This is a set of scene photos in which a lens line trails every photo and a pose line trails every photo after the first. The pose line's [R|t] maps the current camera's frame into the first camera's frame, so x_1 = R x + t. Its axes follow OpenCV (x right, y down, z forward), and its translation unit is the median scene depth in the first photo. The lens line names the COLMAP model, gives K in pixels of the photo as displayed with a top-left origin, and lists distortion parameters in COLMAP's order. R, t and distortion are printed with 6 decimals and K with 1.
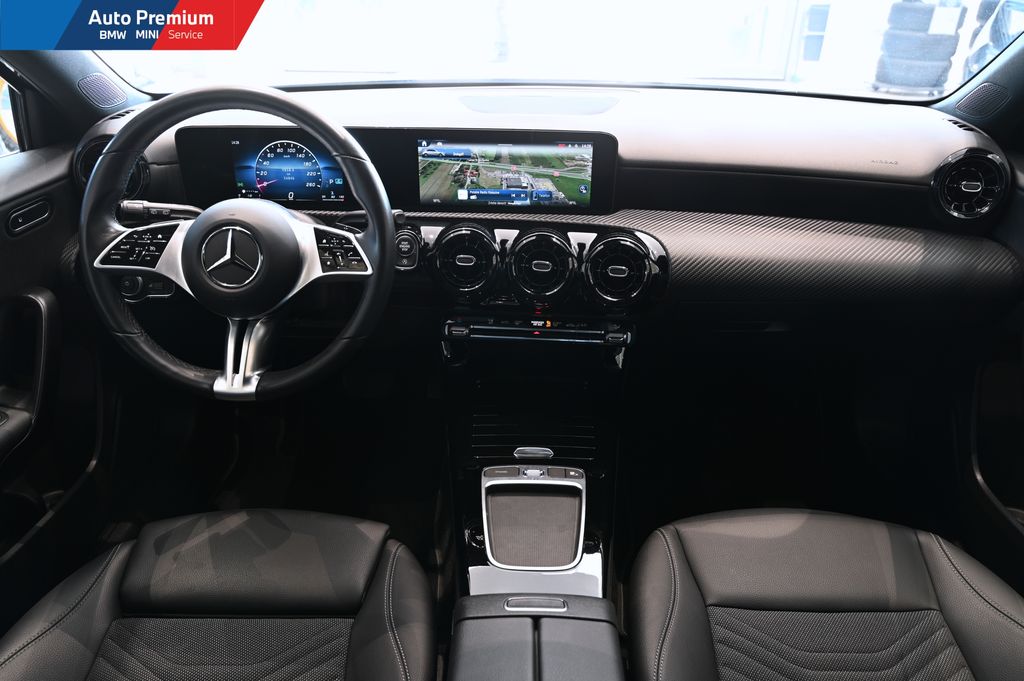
lens RADIAL K [[742.5, 0, 516.0], [0, 742.5, 343.0], [0, 0, 1]] dist [-0.018122, 0.002172]
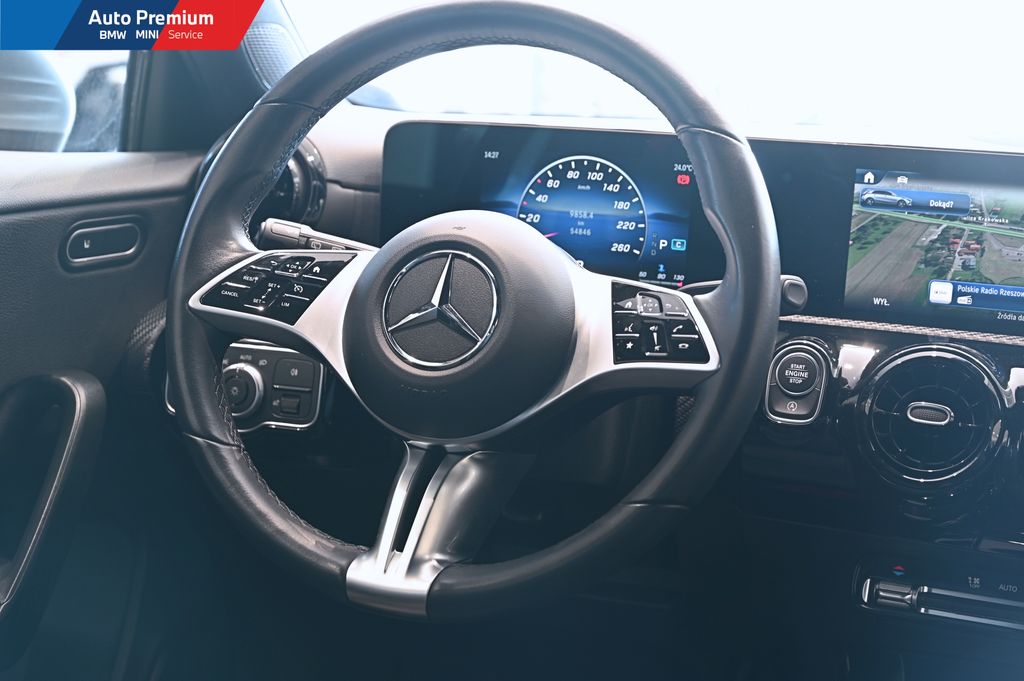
lens RADIAL K [[1640.5, 0, 507.7], [0, 1640.5, 346.9], [0, 0, 1]] dist [-0.010882, 0.000000]
pose [[0.937939, 0.090299, -0.334839, 0.018607], [-0.194622, 0.936190, -0.292696, 0.178523], [0.287043, 0.339698, 0.895663, 0.042192]]
